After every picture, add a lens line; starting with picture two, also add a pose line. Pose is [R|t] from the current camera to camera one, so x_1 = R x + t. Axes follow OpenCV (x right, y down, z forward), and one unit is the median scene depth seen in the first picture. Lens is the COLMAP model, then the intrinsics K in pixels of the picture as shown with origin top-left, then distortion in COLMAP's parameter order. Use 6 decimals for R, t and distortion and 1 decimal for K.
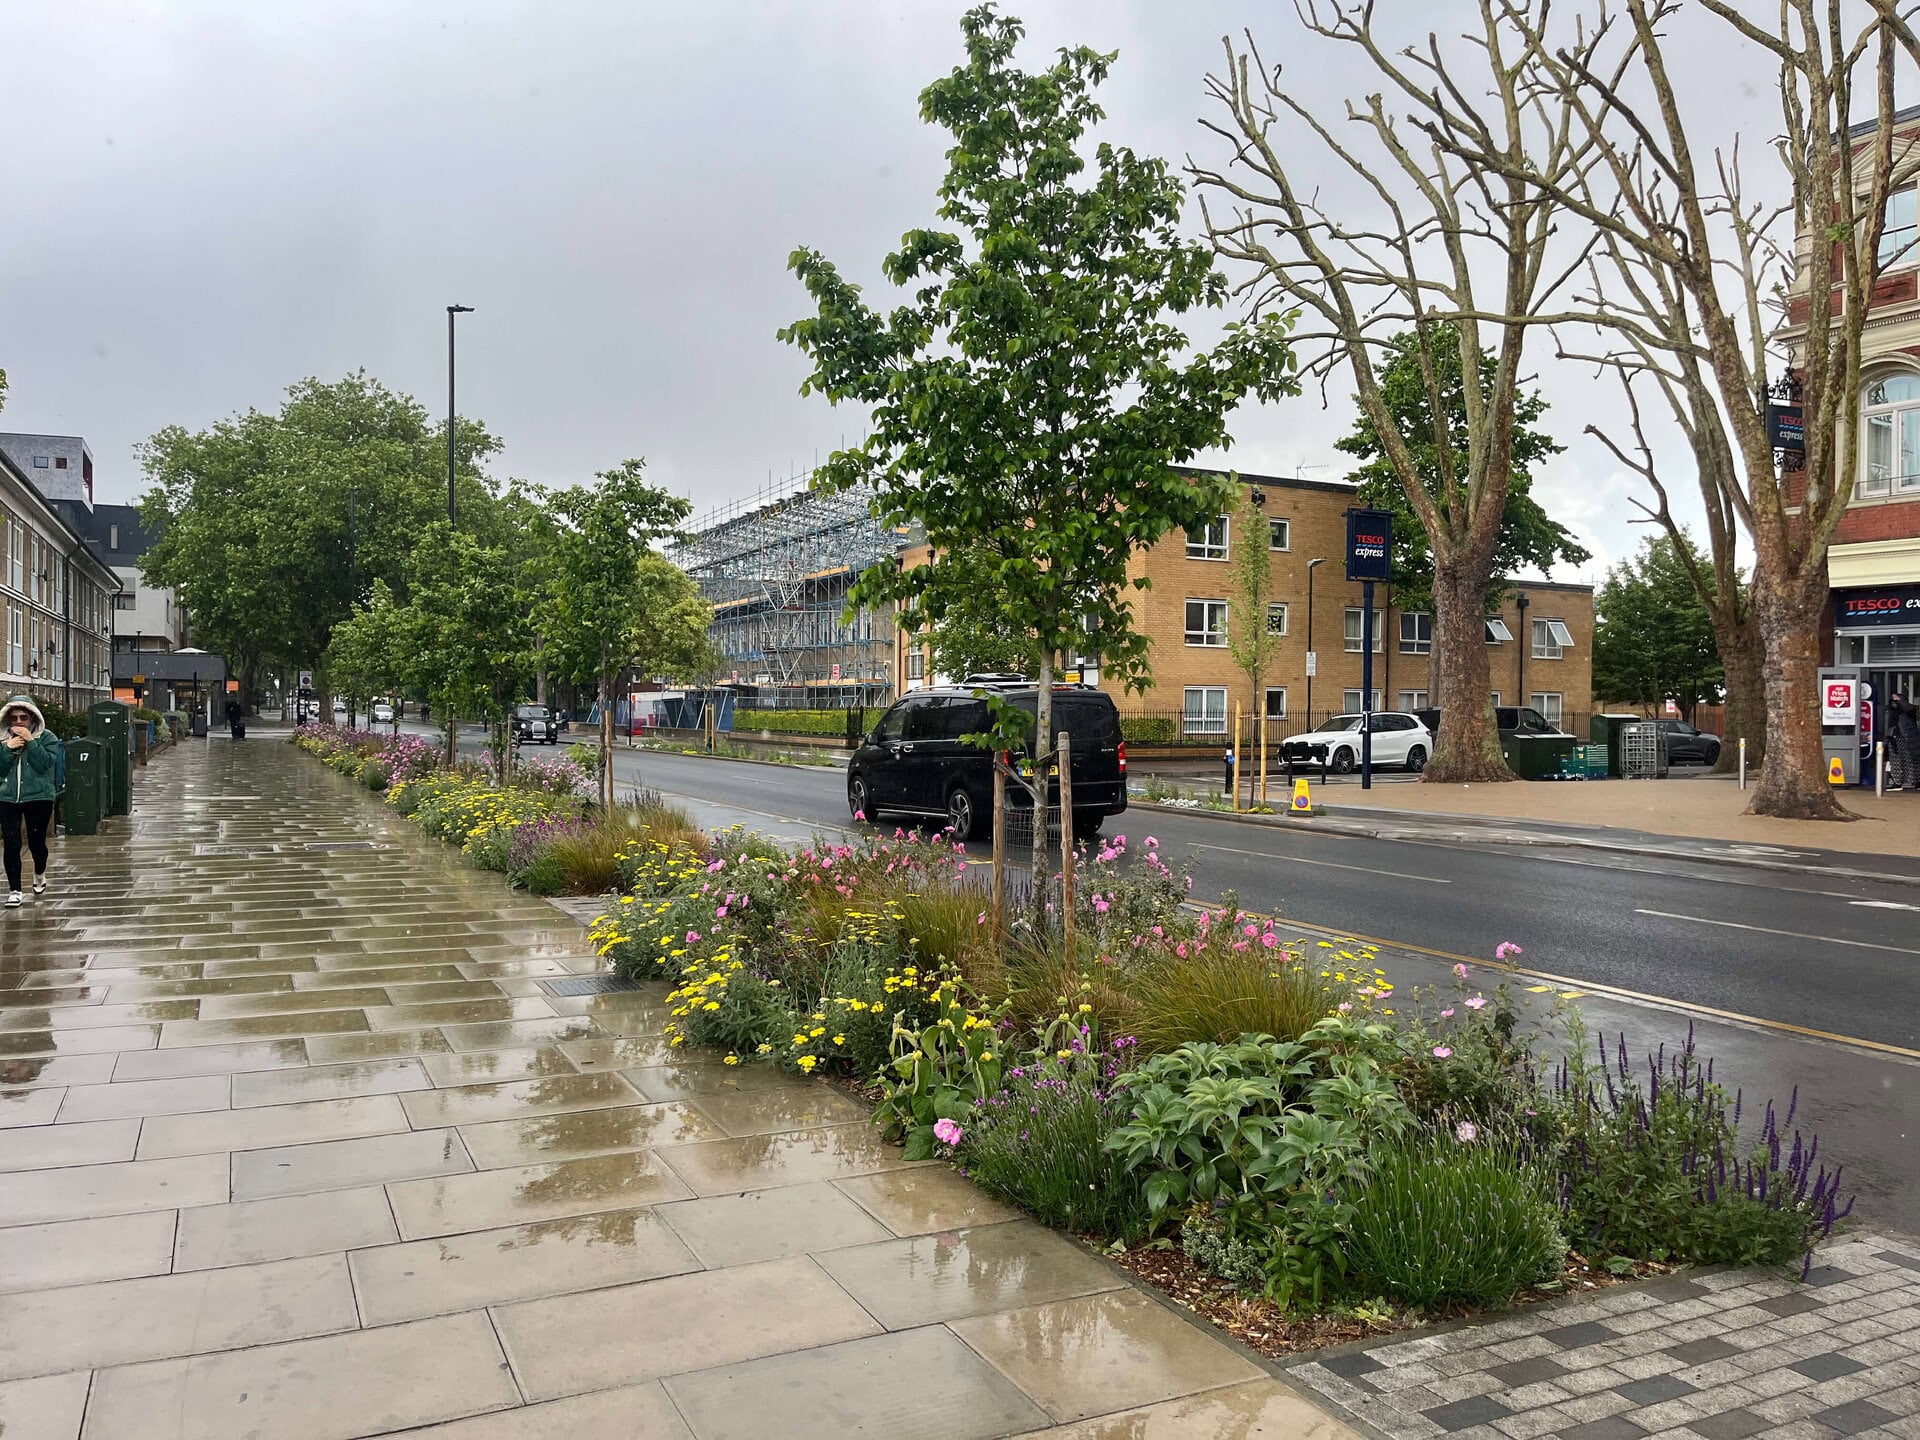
lens RADIAL K [[1575.6, 0, 1003.1], [0, 1575.6, 746.5], [0, 0, 1]] dist [0.043214, -0.006782]
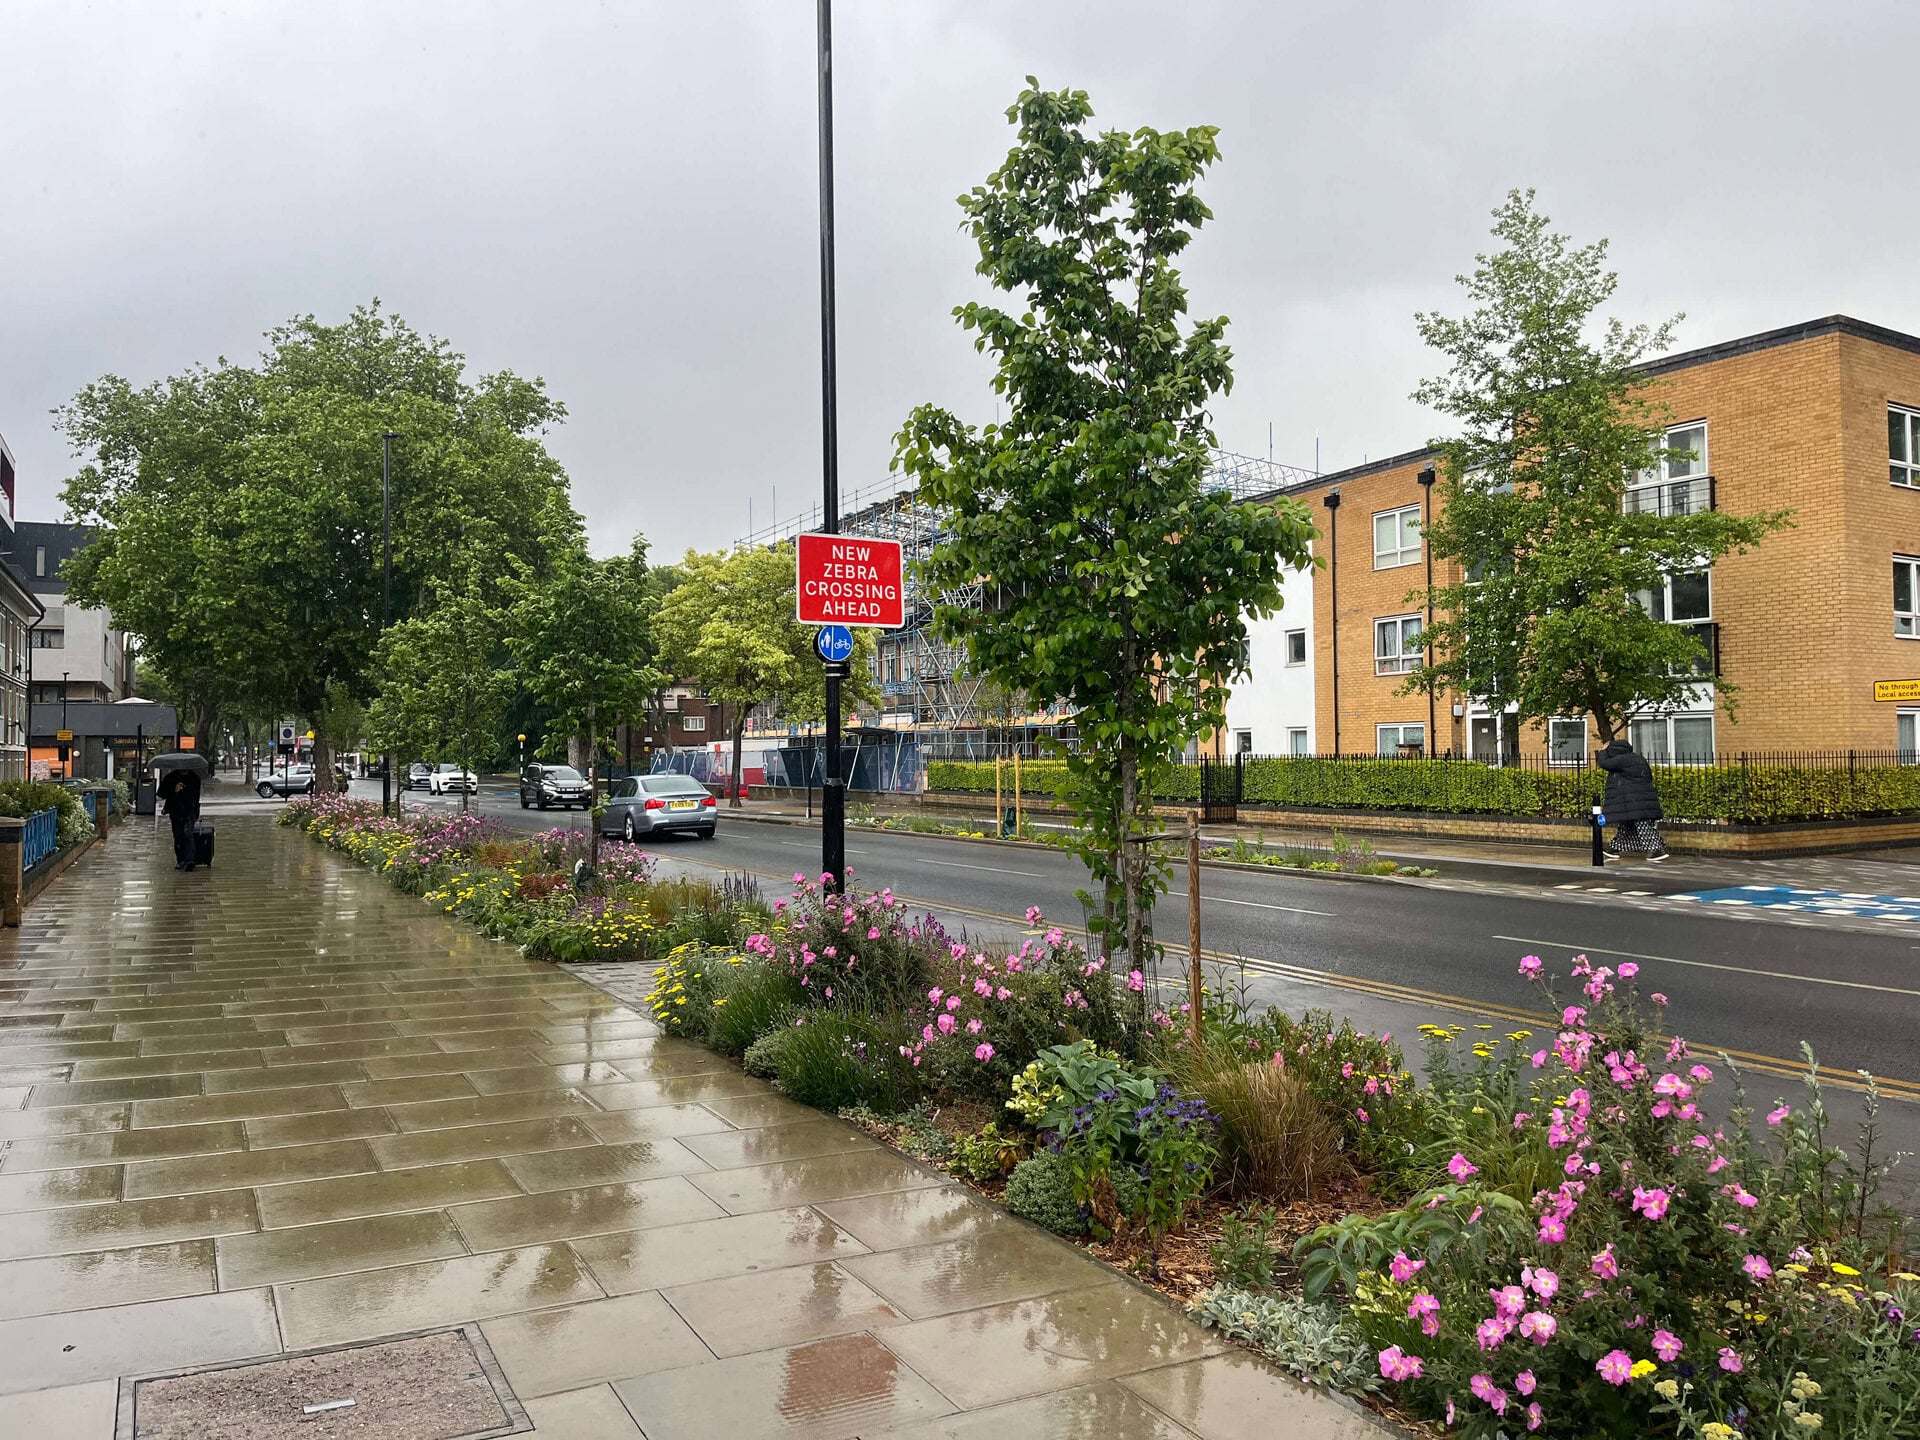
lens RADIAL K [[1437.3, 0, 923.6], [0, 1437.3, 724.0], [0, 0, 1]] dist [0.098826, -0.117643]
pose [[0.999620, -0.015097, 0.023076, -0.164222], [0.016157, 0.998790, -0.046446, -0.009546], [-0.022347, 0.046801, 0.998654, 0.322551]]
